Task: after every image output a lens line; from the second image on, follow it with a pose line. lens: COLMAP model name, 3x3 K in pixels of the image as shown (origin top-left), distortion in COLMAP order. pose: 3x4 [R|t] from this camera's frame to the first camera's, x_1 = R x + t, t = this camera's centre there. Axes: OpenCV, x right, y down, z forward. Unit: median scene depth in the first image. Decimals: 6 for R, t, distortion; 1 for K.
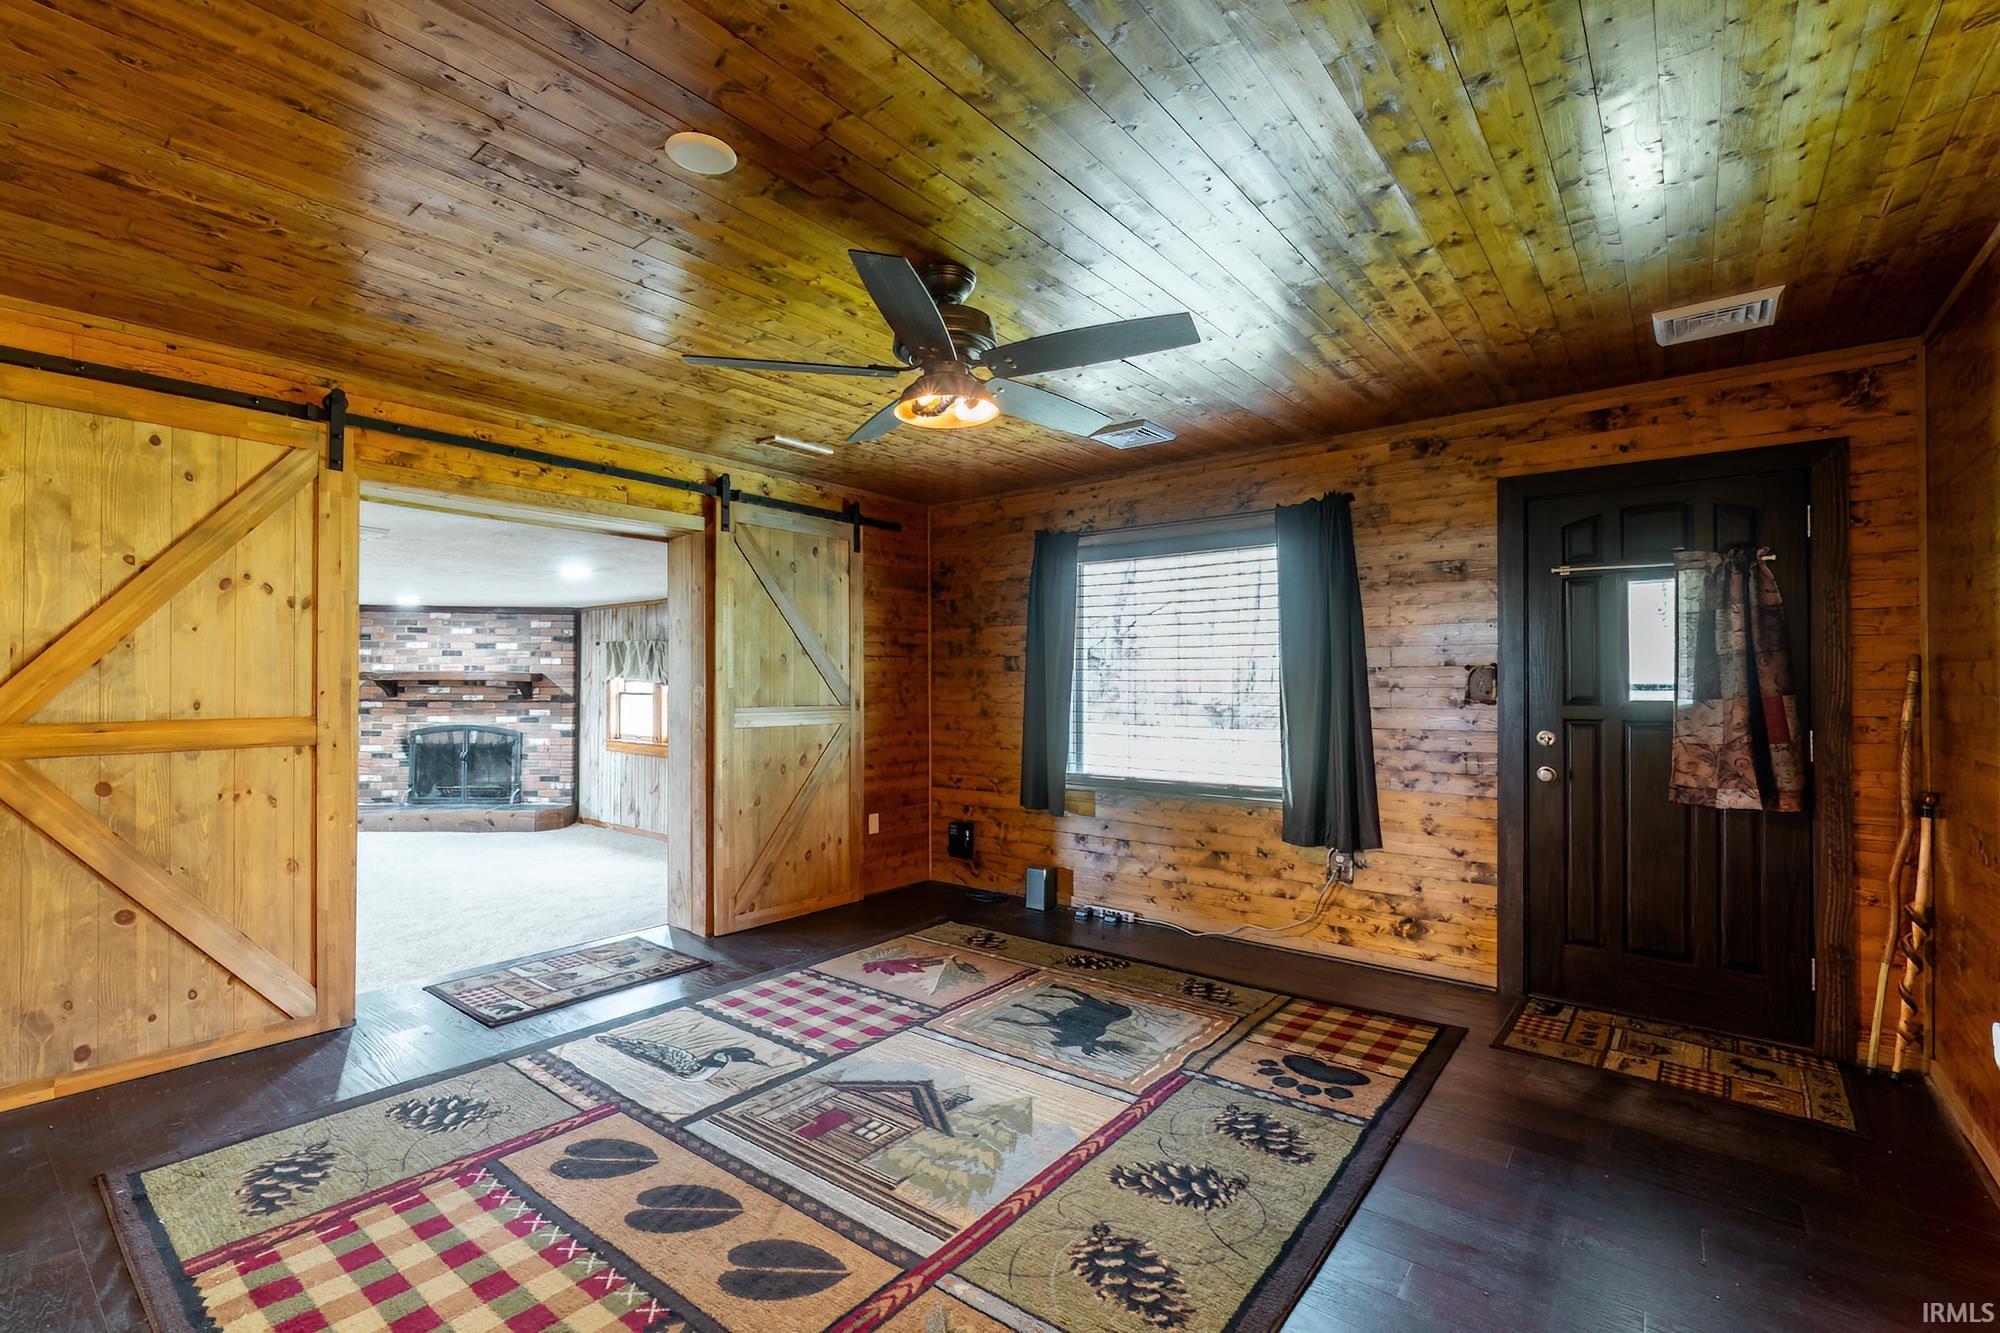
lens RADIAL K [[884.4, 0, 986.7], [0, 884.4, 664.8], [0, 0, 1]] dist [-0.003738, 0.002159]
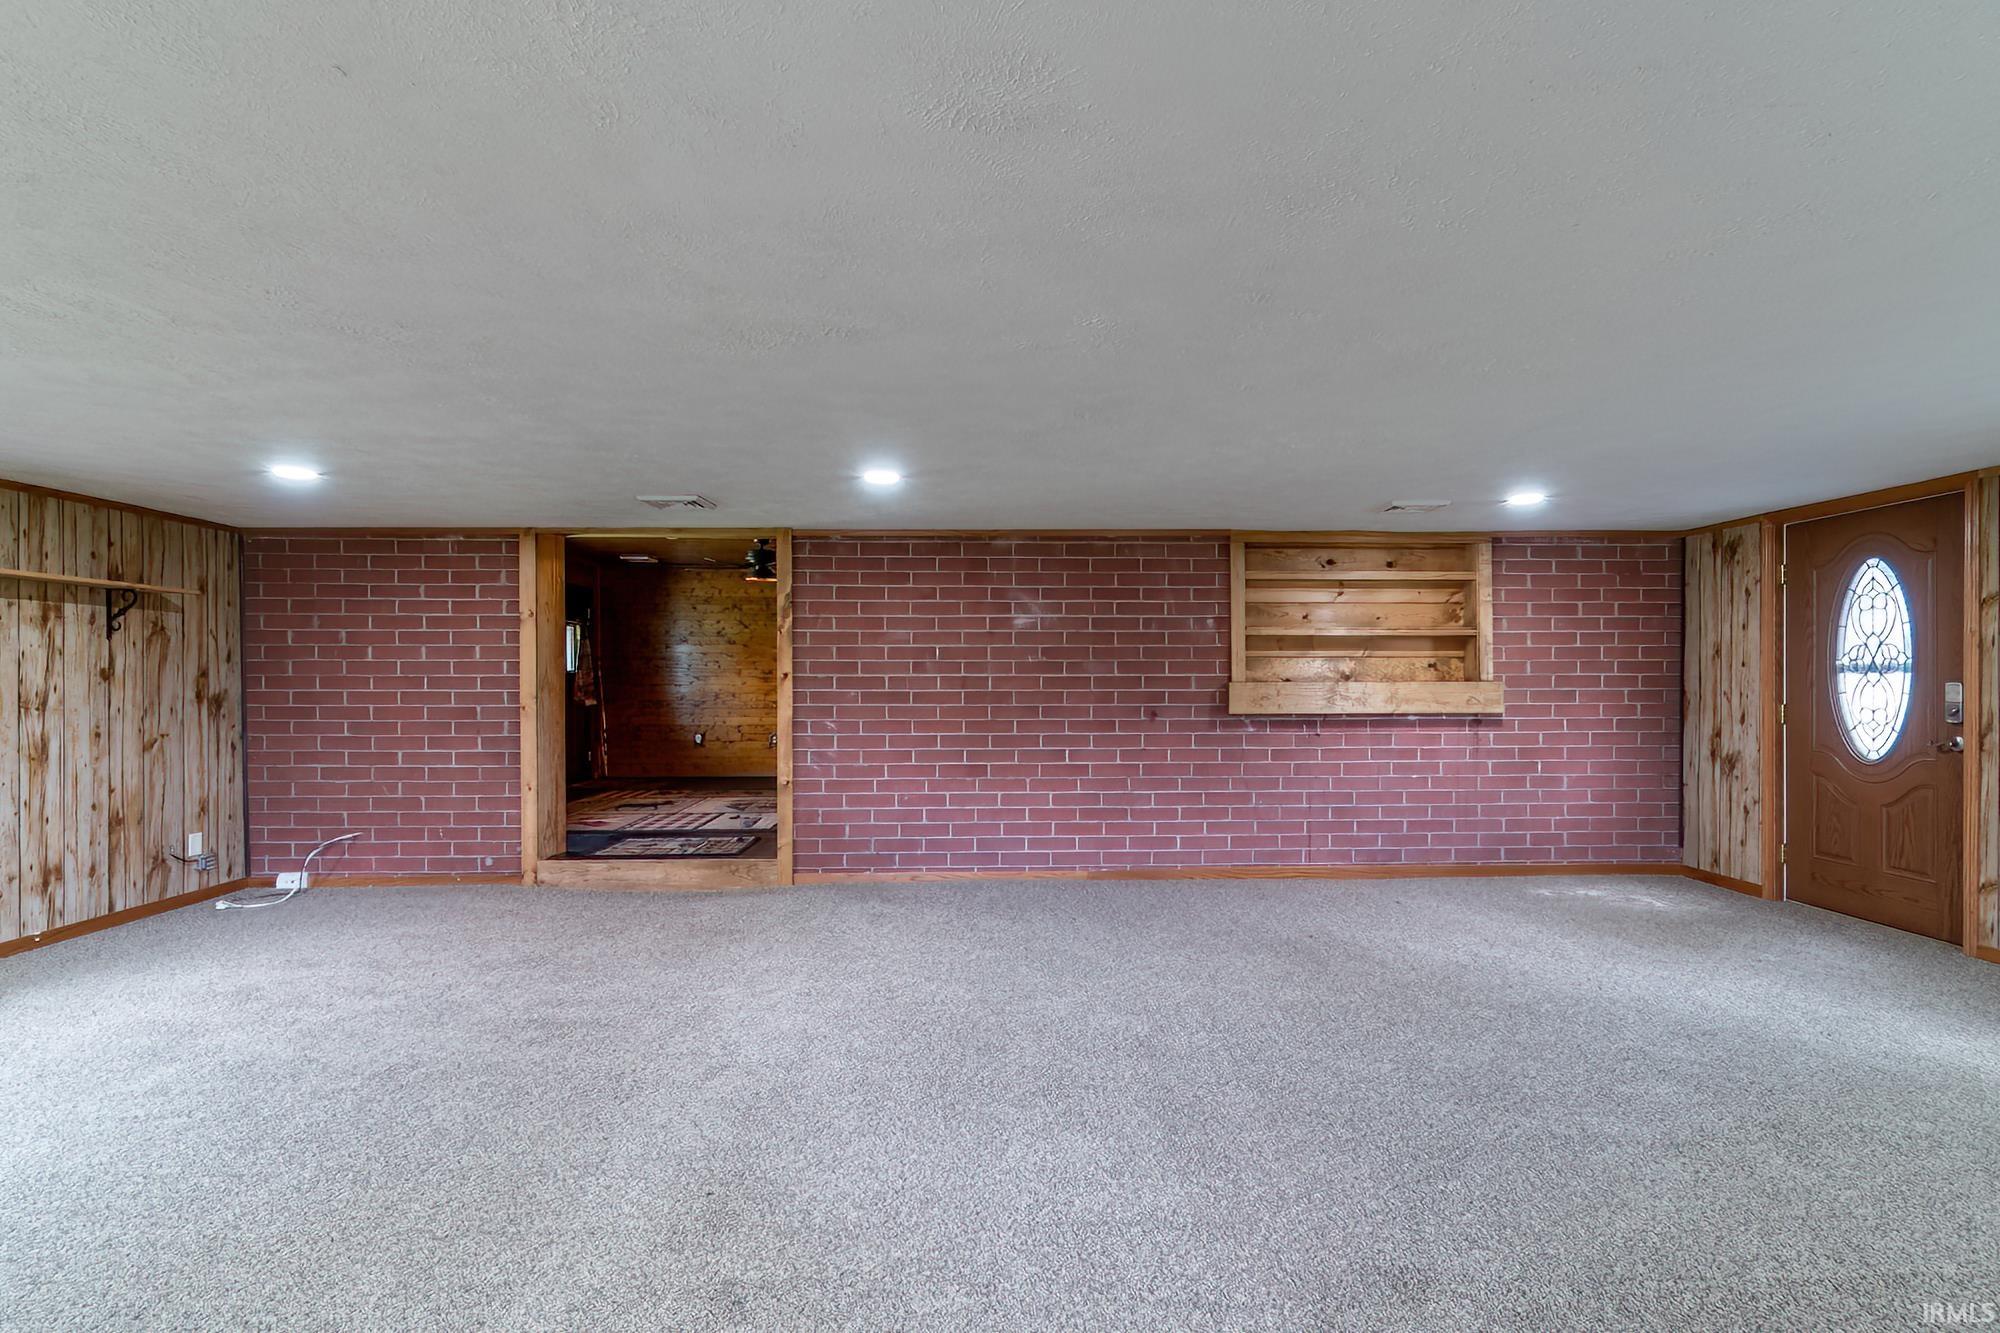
lens RADIAL K [[884.4, 0, 1014.7], [0, 884.4, 680.2], [0, 0, 1]] dist [-0.003738, 0.002159]
pose [[-0.662938, -0.004027, 0.748663, -2.095994], [-0.018988, 0.999754, -0.011436, 0.071751], [-0.748433, -0.021797, -0.662852, 1.671197]]
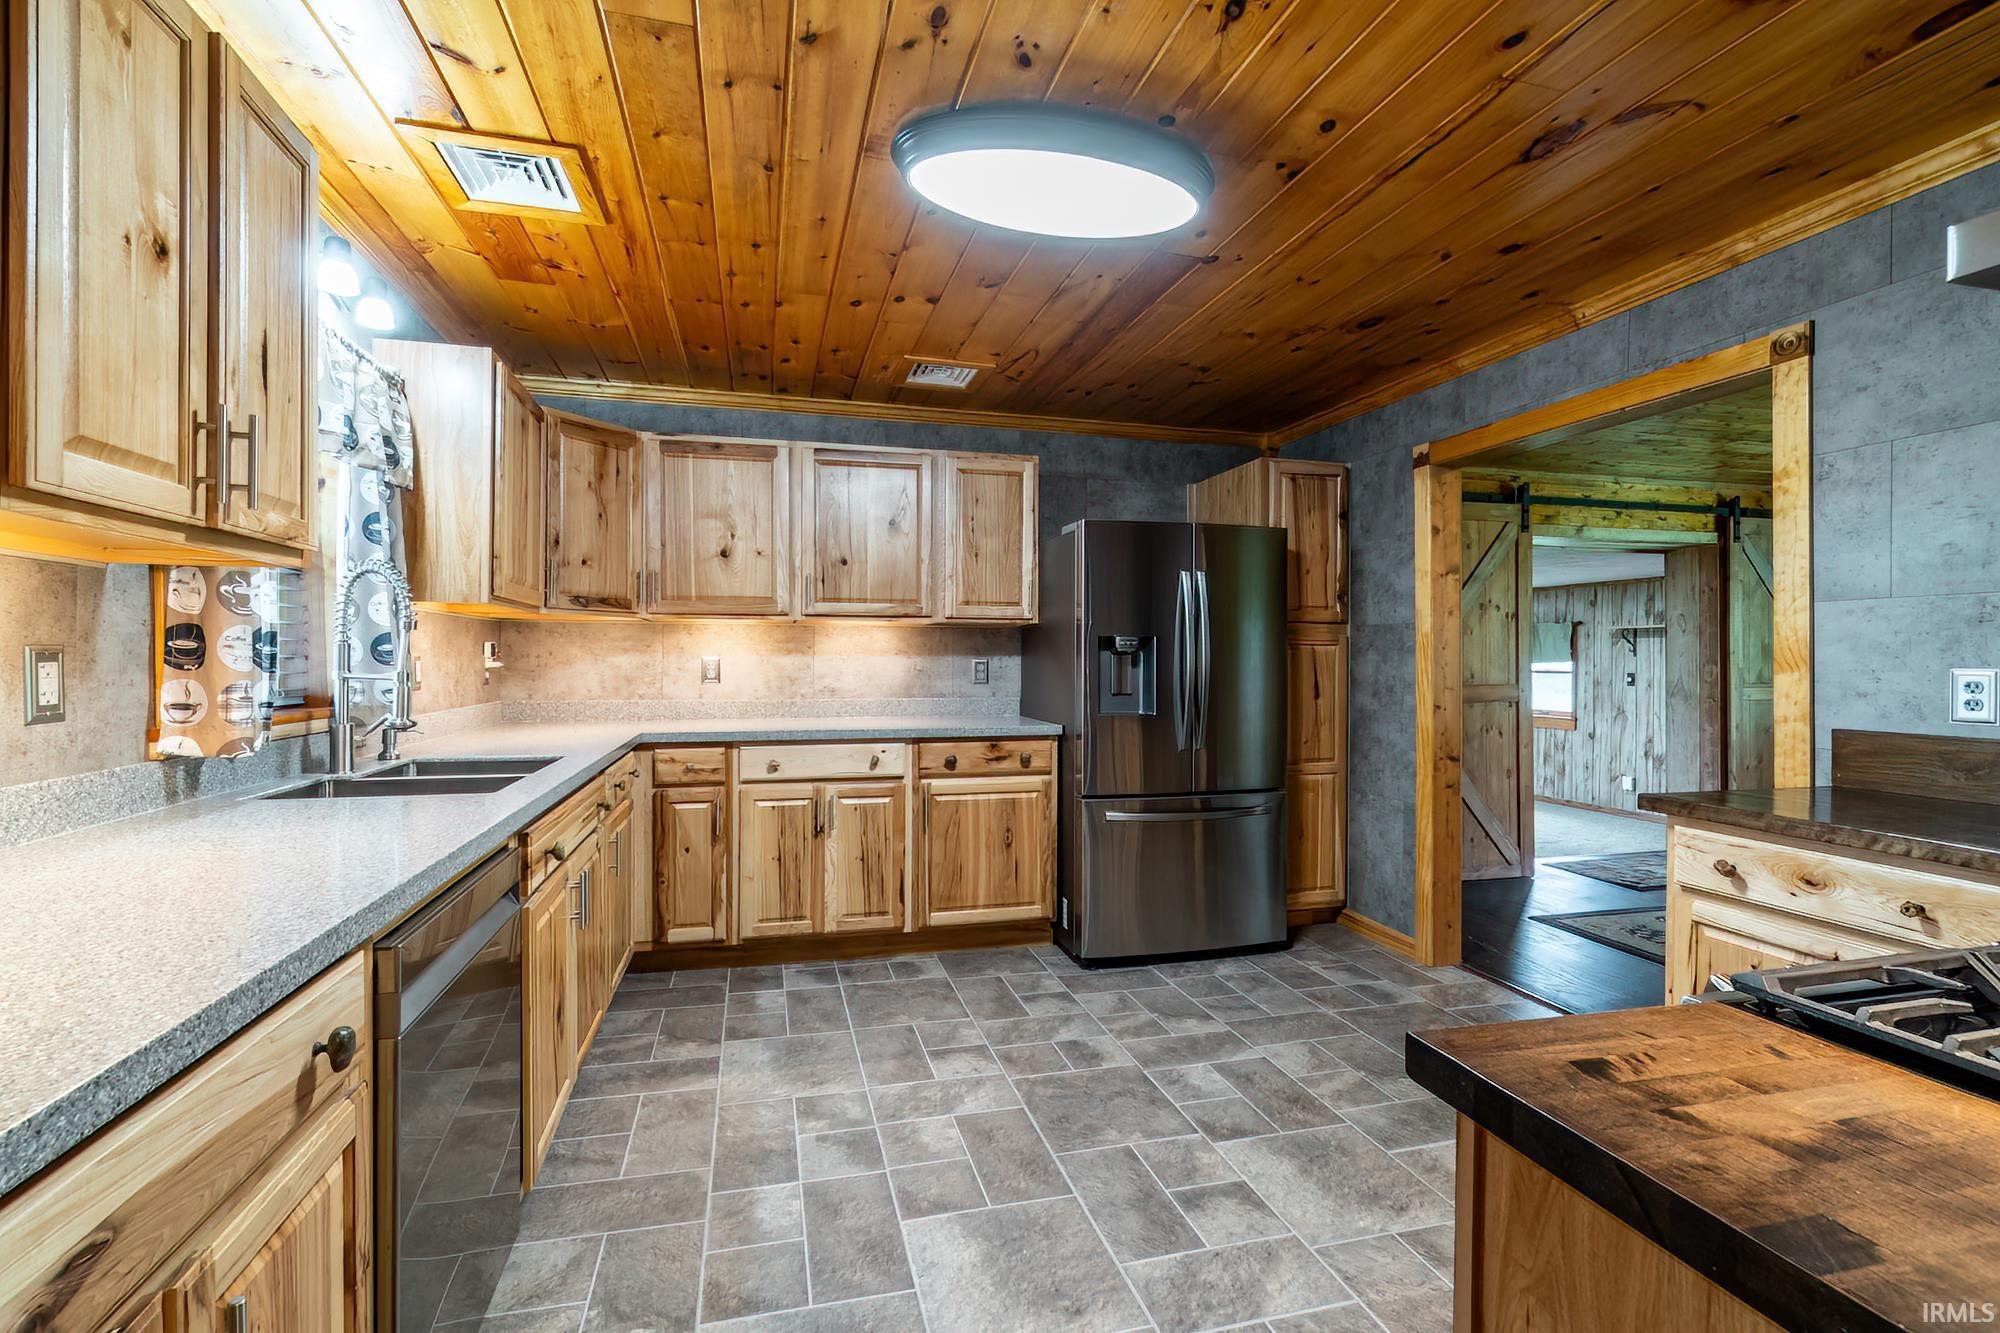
lens RADIAL K [[884.4, 0, 981.4], [0, 884.4, 665.3], [0, 0, 1]] dist [-0.003738, 0.002159]
pose [[0.804965, 0.005652, -0.593295, -0.517094], [0.012469, 0.999573, 0.026441, -0.029451], [0.593191, -0.028682, 0.804551, -0.811659]]
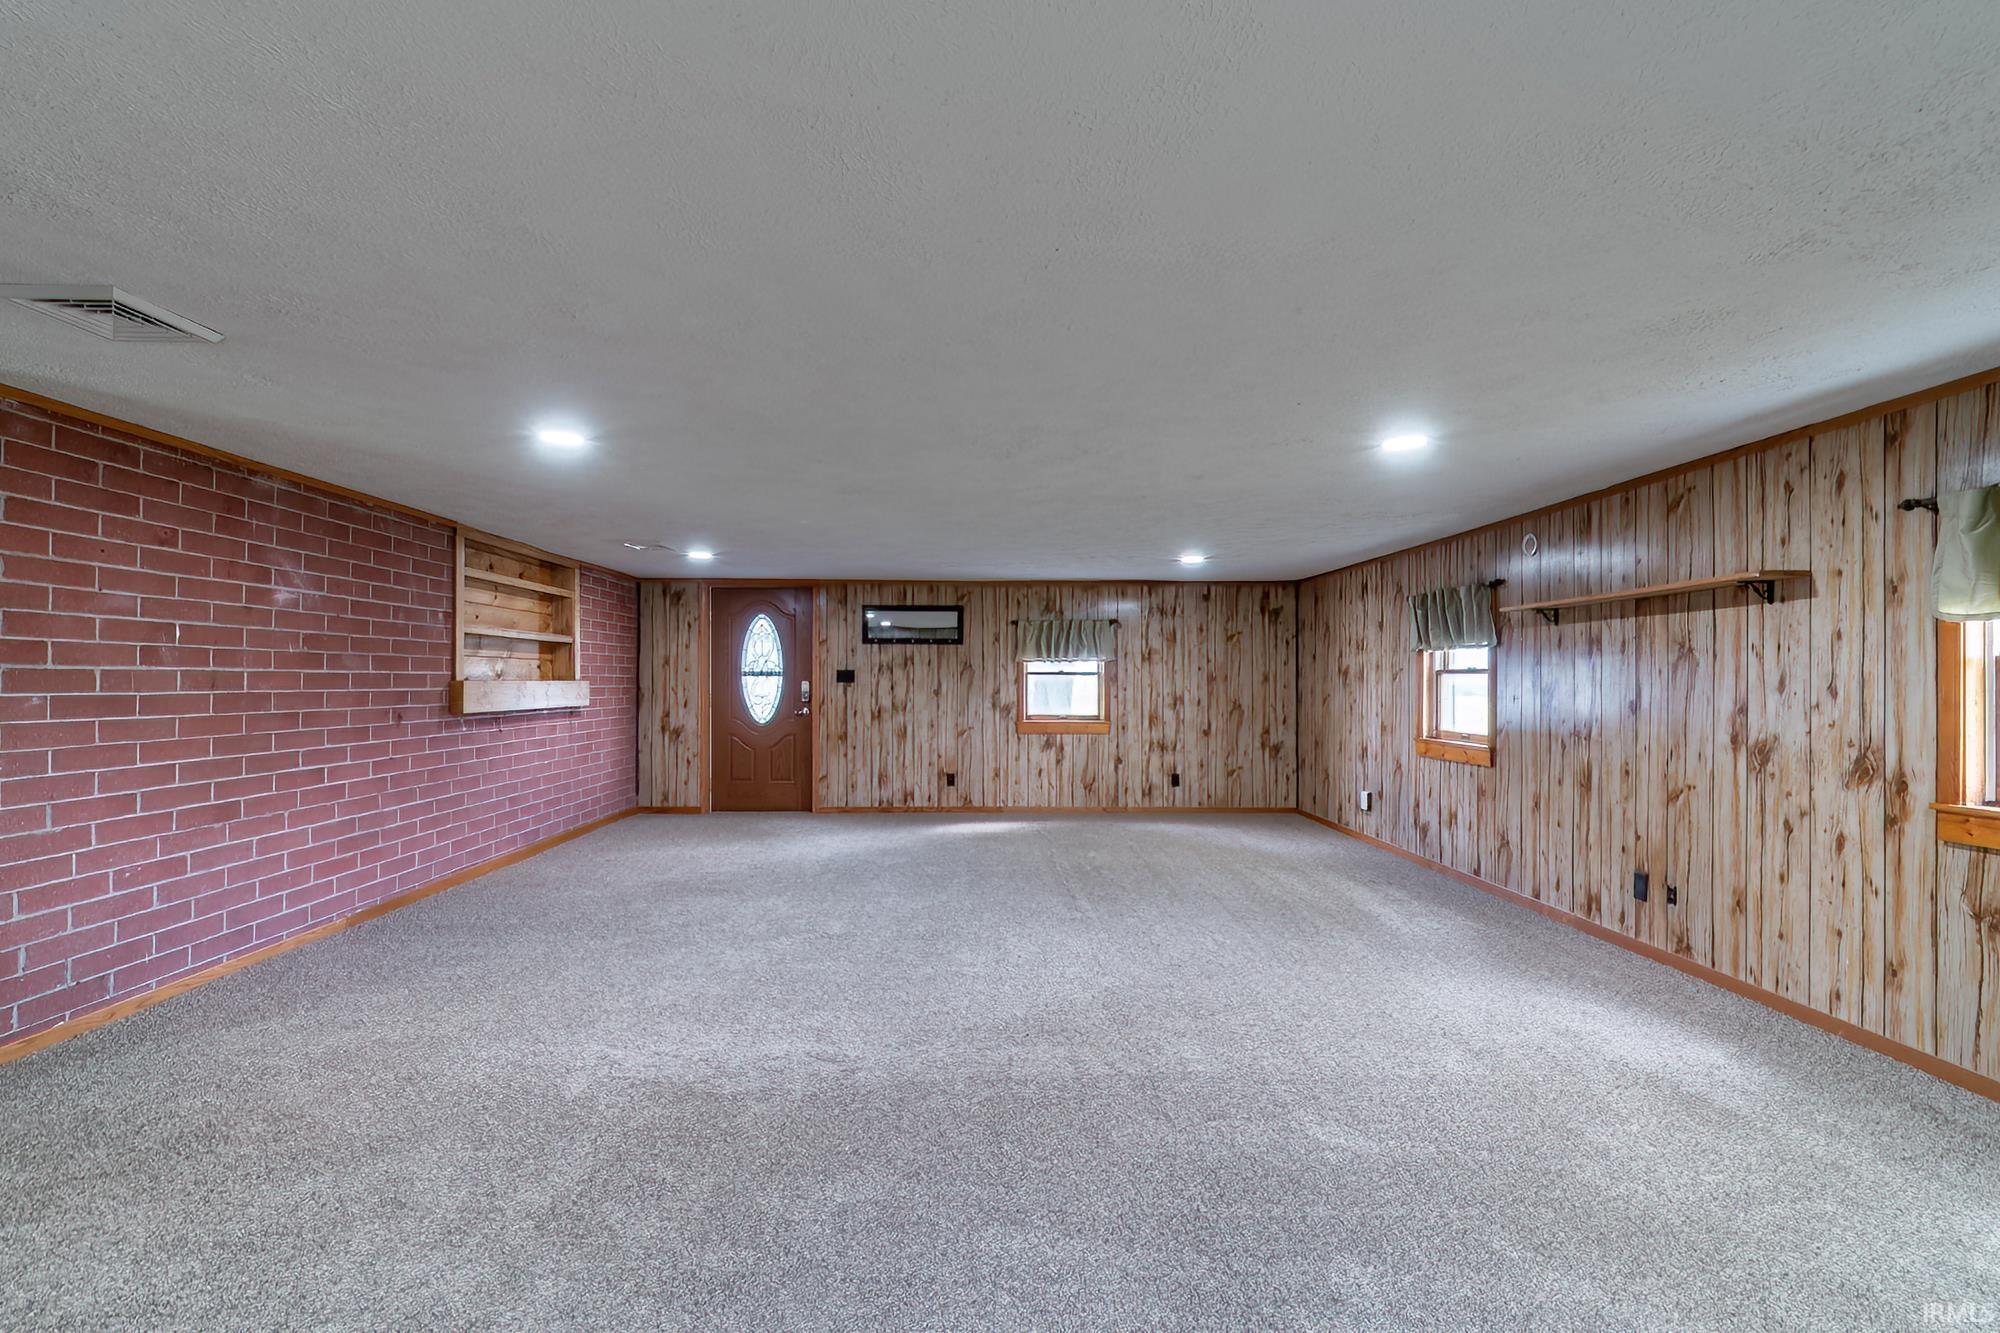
lens RADIAL K [[884.4, 0, 975.8], [0, 884.4, 686.5], [0, 0, 1]] dist [-0.003738, 0.002159]
pose [[-0.765397, -0.002962, -0.643552, -0.944250], [0.008194, 0.999863, -0.014348, 0.087894], [0.643506, -0.016256, -0.765268, 2.044626]]
